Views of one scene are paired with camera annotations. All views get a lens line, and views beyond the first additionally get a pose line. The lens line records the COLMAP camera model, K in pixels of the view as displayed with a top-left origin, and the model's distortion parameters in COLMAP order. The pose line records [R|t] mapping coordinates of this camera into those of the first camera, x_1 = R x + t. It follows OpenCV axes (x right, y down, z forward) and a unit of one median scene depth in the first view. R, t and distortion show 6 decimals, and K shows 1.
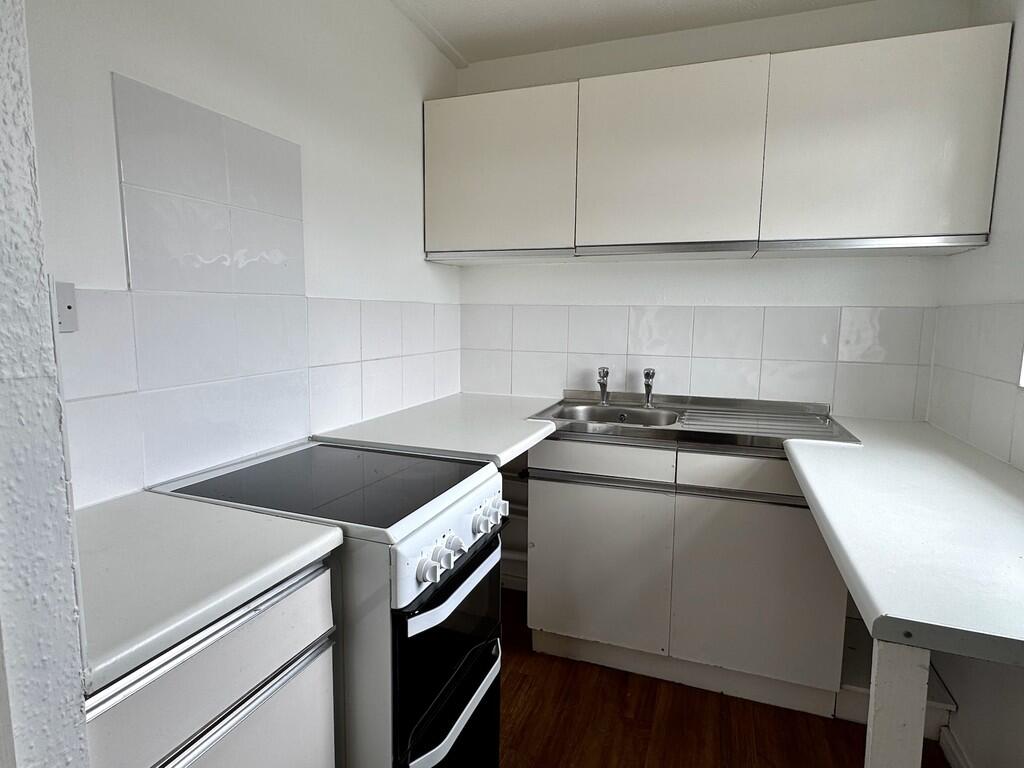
lens RADIAL K [[544.9, 0, 514.3], [0, 544.9, 380.8], [0, 0, 1]] dist [-0.000426, 0.000198]
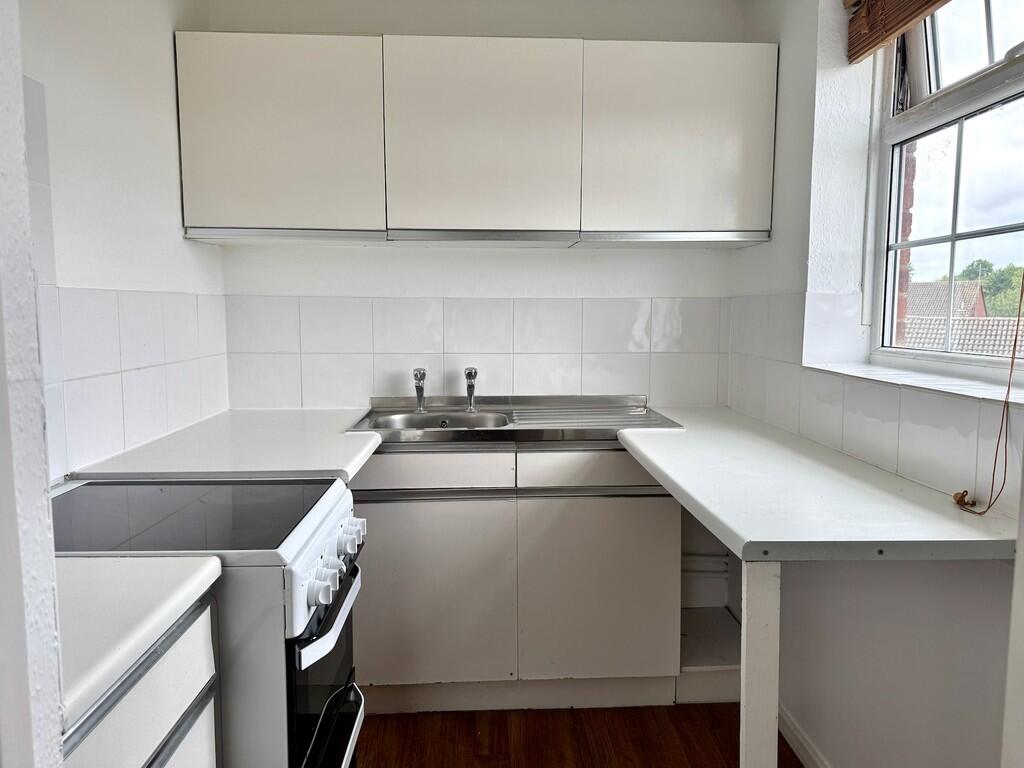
lens RADIAL K [[713.1, 0, 512.0], [0, 713.1, 384.0], [0, 0, 1]] dist [0.099166, -0.121393]
pose [[0.921674, -0.050308, 0.384691, -0.172459], [0.055918, 0.998430, -0.003404, 0.014768], [-0.383915, 0.024648, 0.923039, -0.132169]]
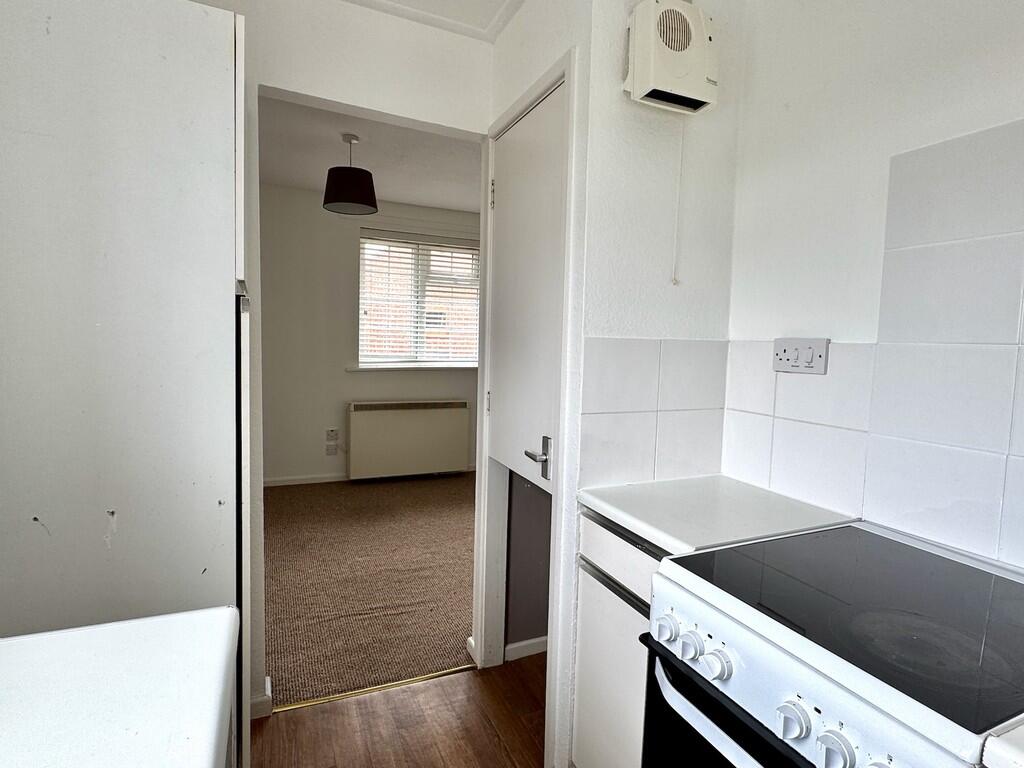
lens RADIAL K [[544.9, 0, 514.3], [0, 544.9, 380.8], [0, 0, 1]] dist [-0.000426, 0.000198]
pose [[-0.715592, 0.018849, -0.698264, 0.390482], [-0.118244, 0.981941, 0.147685, -0.104854], [0.688438, 0.188248, -0.700440, 0.804790]]
